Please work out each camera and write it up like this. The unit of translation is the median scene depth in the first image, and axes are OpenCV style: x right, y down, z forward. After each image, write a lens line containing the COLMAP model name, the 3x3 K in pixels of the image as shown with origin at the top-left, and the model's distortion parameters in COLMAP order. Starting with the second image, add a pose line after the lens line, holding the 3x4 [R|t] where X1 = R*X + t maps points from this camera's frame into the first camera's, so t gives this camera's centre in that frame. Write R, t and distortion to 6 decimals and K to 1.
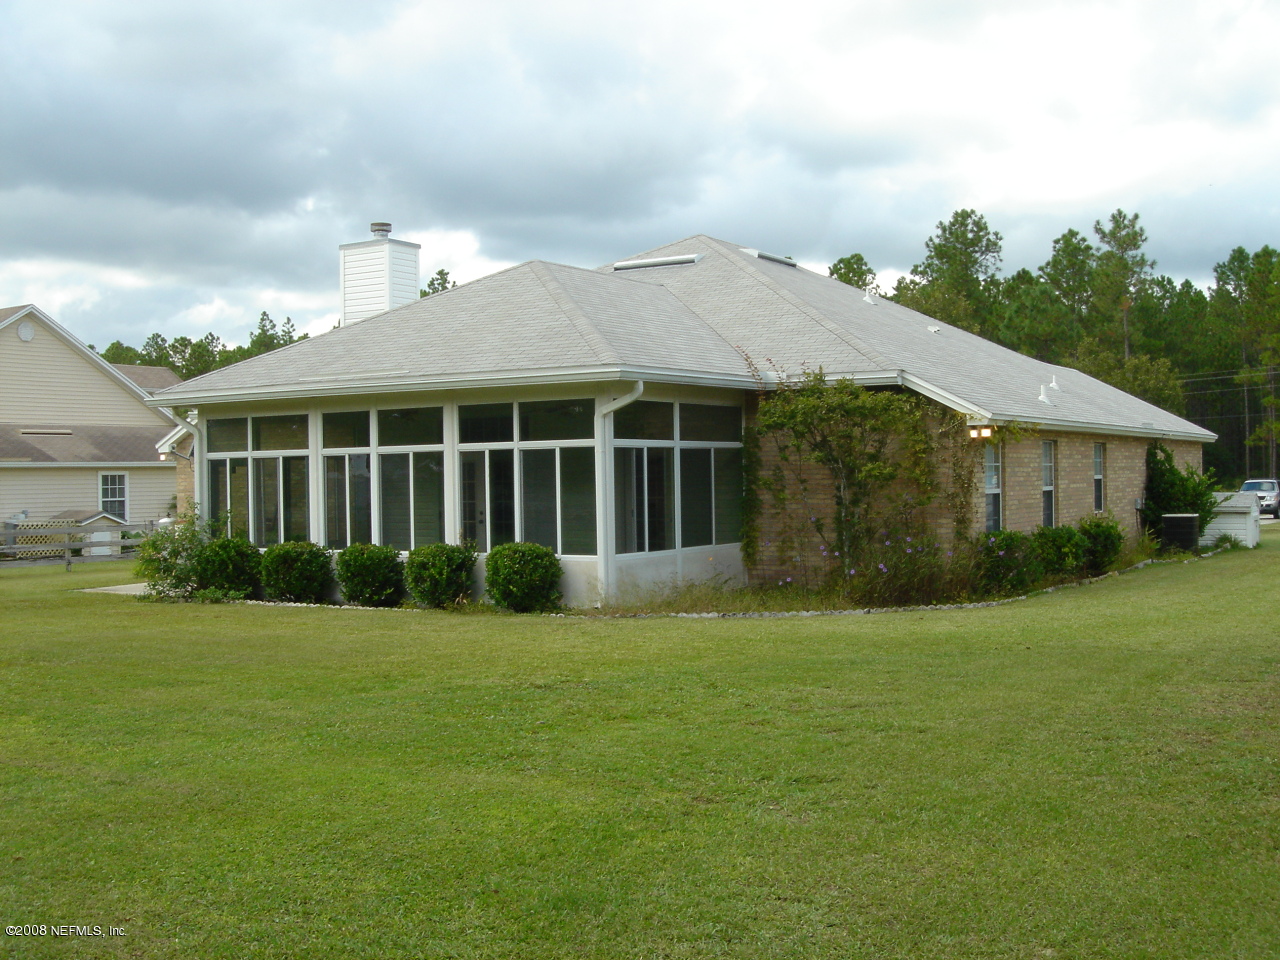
lens RADIAL K [[1441.2, 0, 640.0], [0, 1441.2, 480.0], [0, 0, 1]] dist [-0.166022, 0.051344]
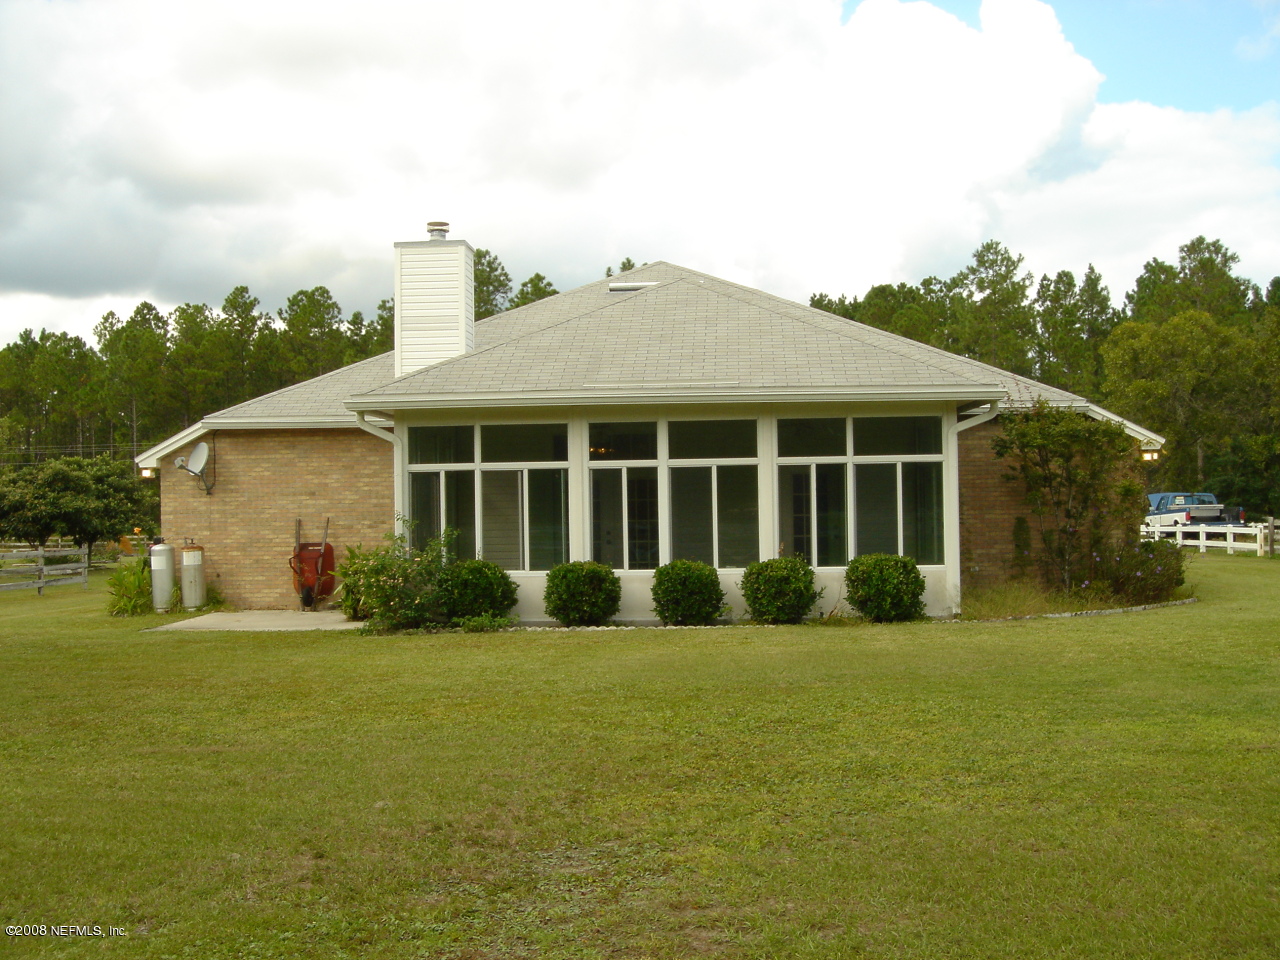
lens RADIAL K [[1441.2, 0, 640.0], [0, 1441.2, 480.0], [0, 0, 1]] dist [-0.166022, 0.051344]
pose [[0.893233, 0.009447, 0.449495, -0.582882], [0.002667, 0.999650, -0.026310, 0.014378], [-0.449586, 0.024700, 0.892895, 0.137573]]
